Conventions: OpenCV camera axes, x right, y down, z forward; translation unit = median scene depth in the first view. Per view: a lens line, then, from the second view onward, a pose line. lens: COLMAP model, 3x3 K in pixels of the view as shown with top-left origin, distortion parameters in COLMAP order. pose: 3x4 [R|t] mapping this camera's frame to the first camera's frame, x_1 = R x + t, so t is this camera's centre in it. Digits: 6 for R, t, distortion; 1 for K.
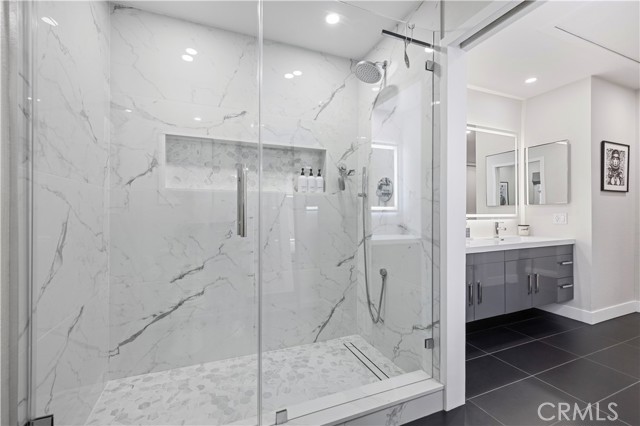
lens RADIAL K [[269.9, 0, 317.4], [0, 269.9, 212.1], [0, 0, 1]] dist [0.002364, 0.000893]
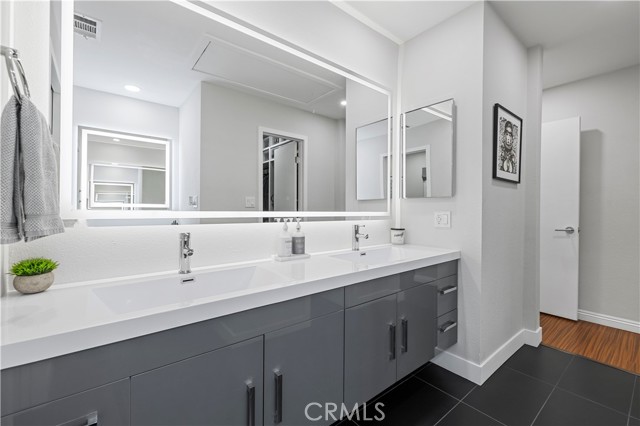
lens RADIAL K [[269.9, 0, 317.4], [0, 269.9, 212.1], [0, 0, 1]] dist [0.002364, 0.000893]
pose [[0.959733, 0.007363, 0.280819, 0.548284], [-0.010775, 0.999886, 0.010608, 0.003283], [-0.280708, -0.013206, 0.959702, 0.593236]]
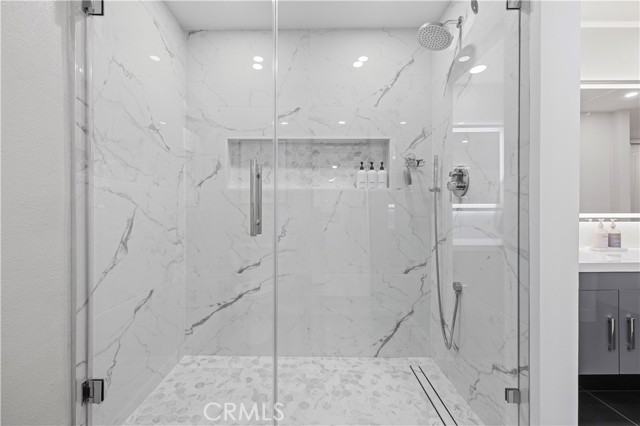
lens RADIAL K [[269.9, 0, 317.4], [0, 269.9, 212.1], [0, 0, 1]] dist [0.002364, 0.000893]
pose [[0.925248, 0.000630, -0.379362, 0.149771], [0.000615, 0.999995, 0.003161, 0.002224], [0.379362, -0.003158, 0.925243, 0.107001]]
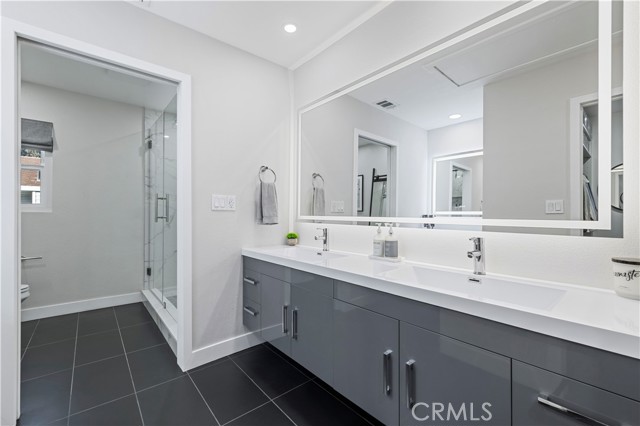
lens RADIAL K [[269.9, 0, 317.4], [0, 269.9, 212.1], [0, 0, 1]] dist [0.002364, 0.000893]
pose [[0.309370, -0.001776, -0.950940, 1.320639], [-0.005847, 0.999976, -0.003770, -0.000207], [0.950924, 0.006726, 0.309352, 0.844119]]
